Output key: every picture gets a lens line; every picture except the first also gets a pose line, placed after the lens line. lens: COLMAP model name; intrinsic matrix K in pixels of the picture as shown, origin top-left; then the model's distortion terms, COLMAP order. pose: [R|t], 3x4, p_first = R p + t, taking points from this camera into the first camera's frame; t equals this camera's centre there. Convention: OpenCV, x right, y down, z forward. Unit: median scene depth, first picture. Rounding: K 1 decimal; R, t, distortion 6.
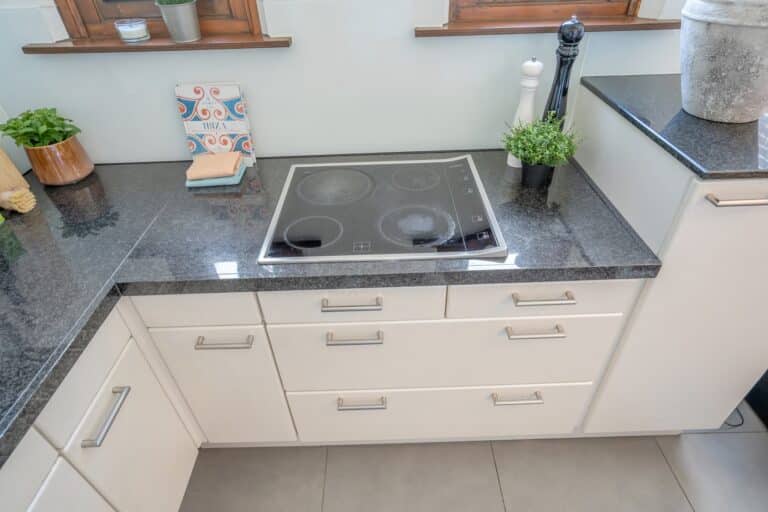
lens RADIAL K [[433.9, 0, 380.9], [0, 433.9, 250.0], [0, 0, 1]] dist [-0.008635, 0.000369]
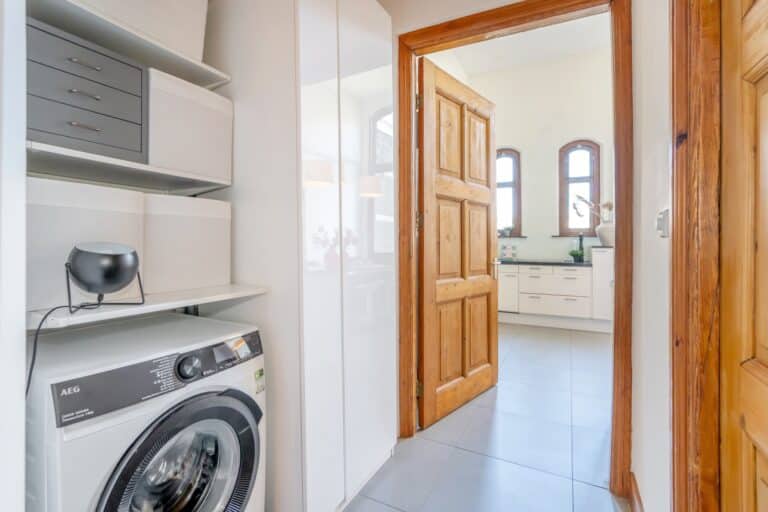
lens RADIAL K [[358.2, 0, 379.7], [0, 358.2, 239.3], [0, 0, 1]] dist [-0.007747, 0.002267]
pose [[0.879373, 0.035647, -0.474797, 0.307656], [-0.317232, 0.787485, -0.528424, 2.551516], [0.355058, 0.615303, 0.703801, -2.868338]]
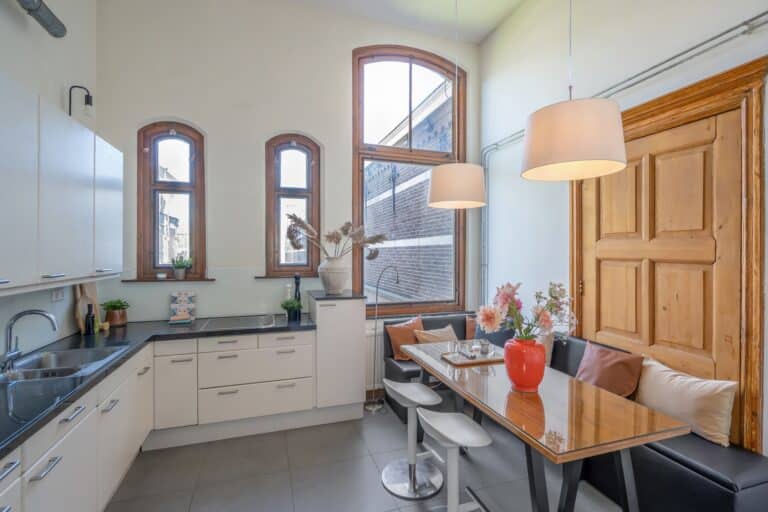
lens RADIAL K [[358.2, 0, 381.1], [0, 358.2, 253.2], [0, 0, 1]] dist [-0.007747, 0.002267]
pose [[0.953417, 0.034405, 0.299686, 0.172425], [0.156457, 0.792999, -0.588790, 1.153651], [-0.257908, 0.608251, 0.750676, -1.486547]]
